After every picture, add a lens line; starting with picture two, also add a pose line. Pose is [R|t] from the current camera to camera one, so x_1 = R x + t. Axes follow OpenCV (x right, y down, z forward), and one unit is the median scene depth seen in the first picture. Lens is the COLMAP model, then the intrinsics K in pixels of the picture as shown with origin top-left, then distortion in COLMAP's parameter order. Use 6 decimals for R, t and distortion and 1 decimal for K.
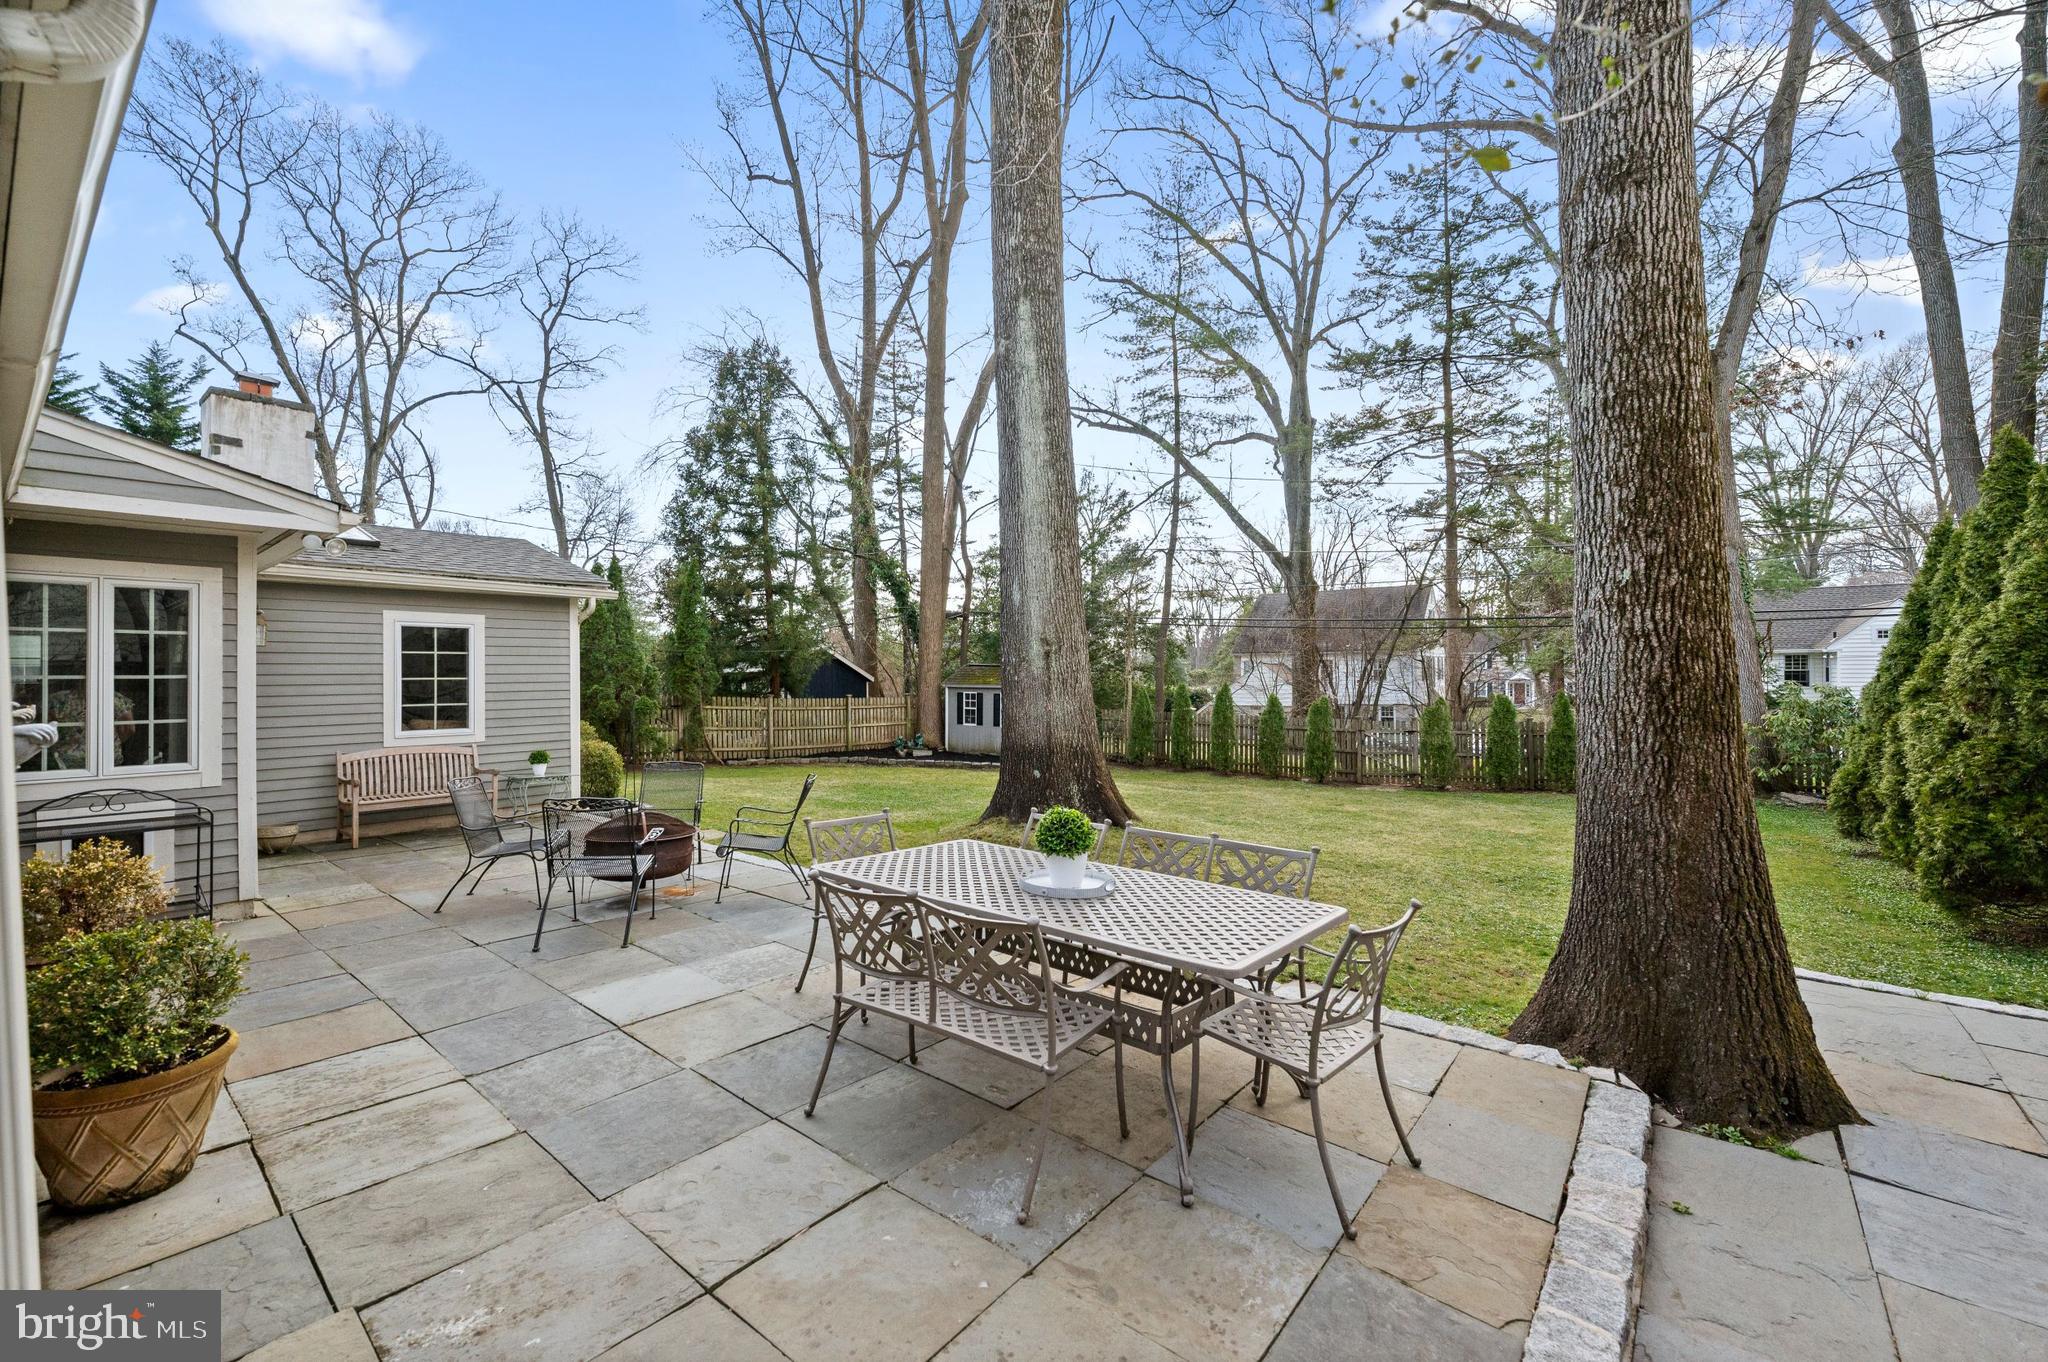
lens RADIAL K [[810.7, 0, 1033.6], [0, 810.7, 675.9], [0, 0, 1]] dist [-0.001345, -0.000425]
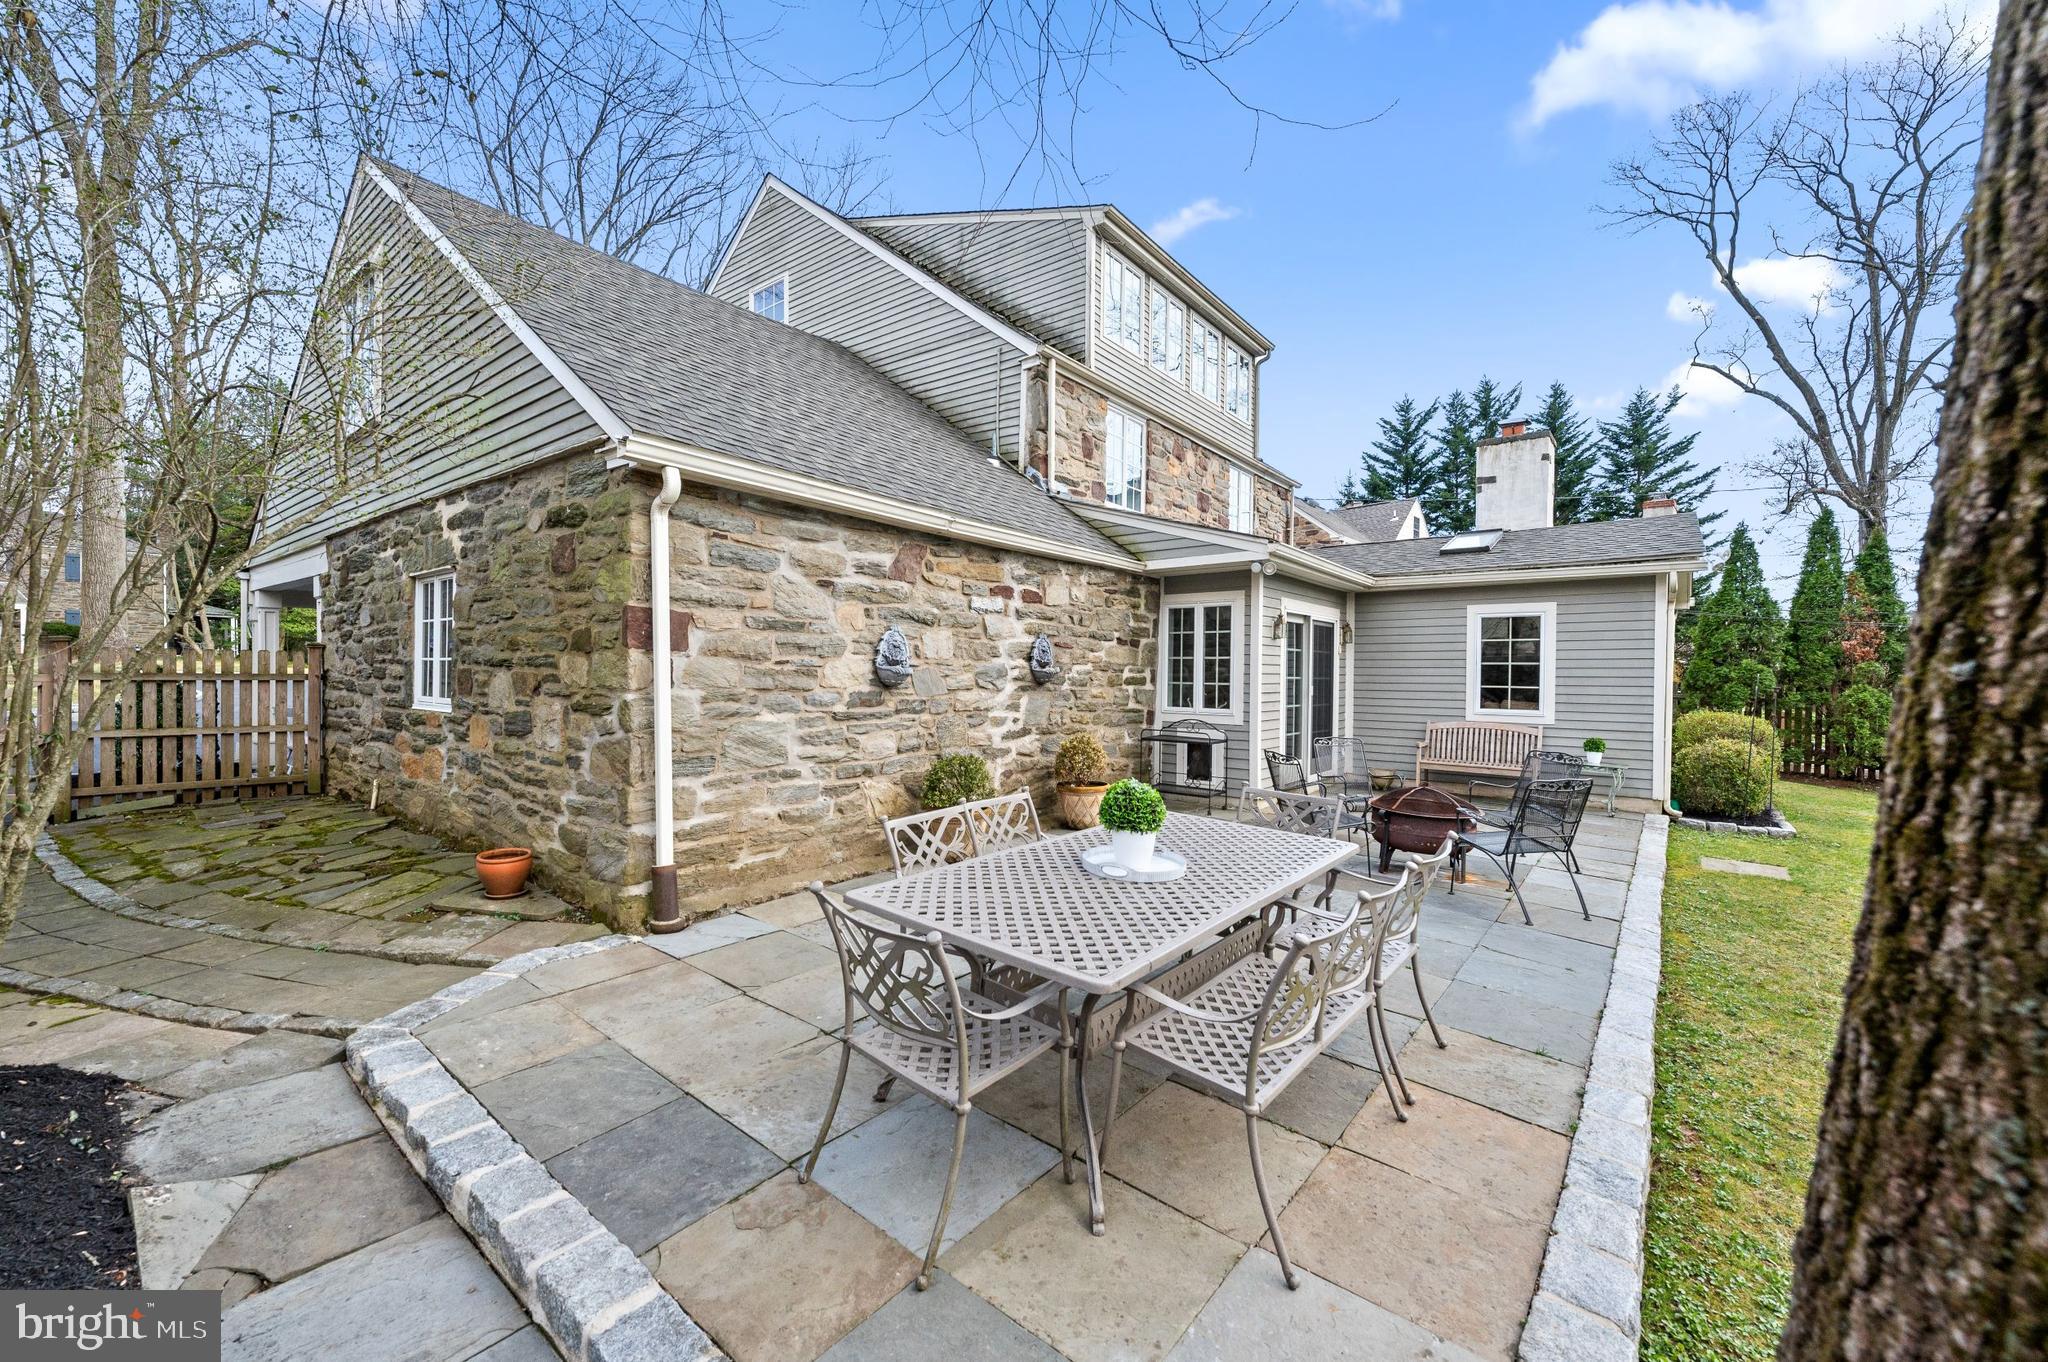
lens RADIAL K [[810.7, 0, 1030.5], [0, 810.7, 678.8], [0, 0, 1]] dist [-0.001345, -0.000425]
pose [[0.013052, 0.018663, -0.999741, 0.366585], [-0.009624, 0.999782, 0.018538, 0.010427], [0.999869, 0.009379, 0.013229, 0.330810]]
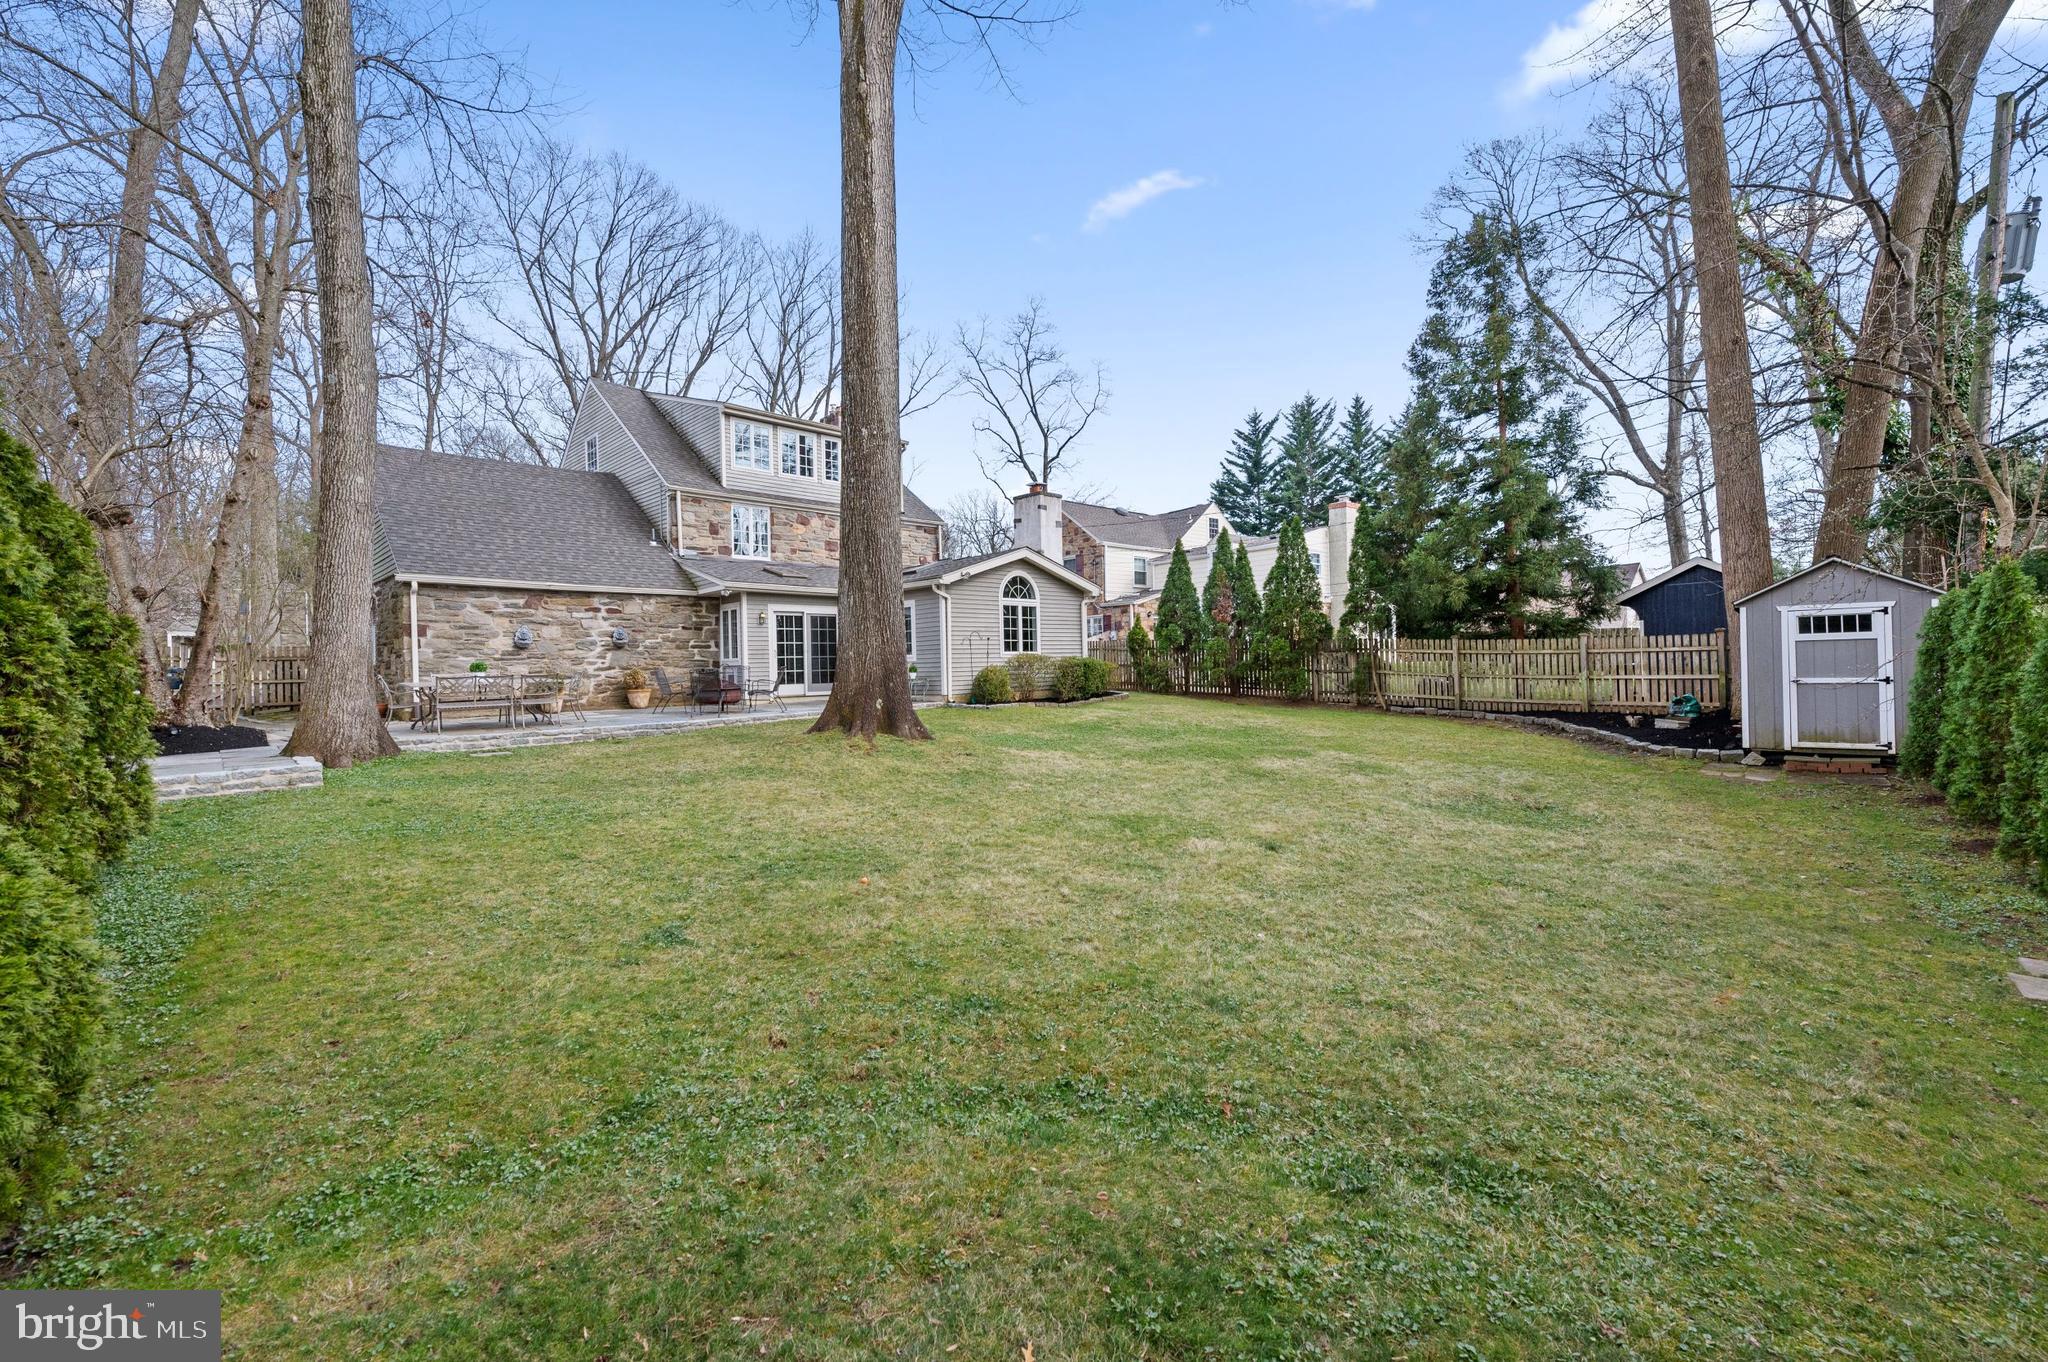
lens RADIAL K [[810.7, 0, 1024.0], [0, 810.7, 668.2], [0, 0, 1]] dist [-0.001345, -0.000425]
pose [[-0.091270, 0.016155, -0.995695, 1.380380], [0.029973, 0.999460, 0.013468, 0.082279], [0.995375, -0.028614, -0.091705, 1.486074]]
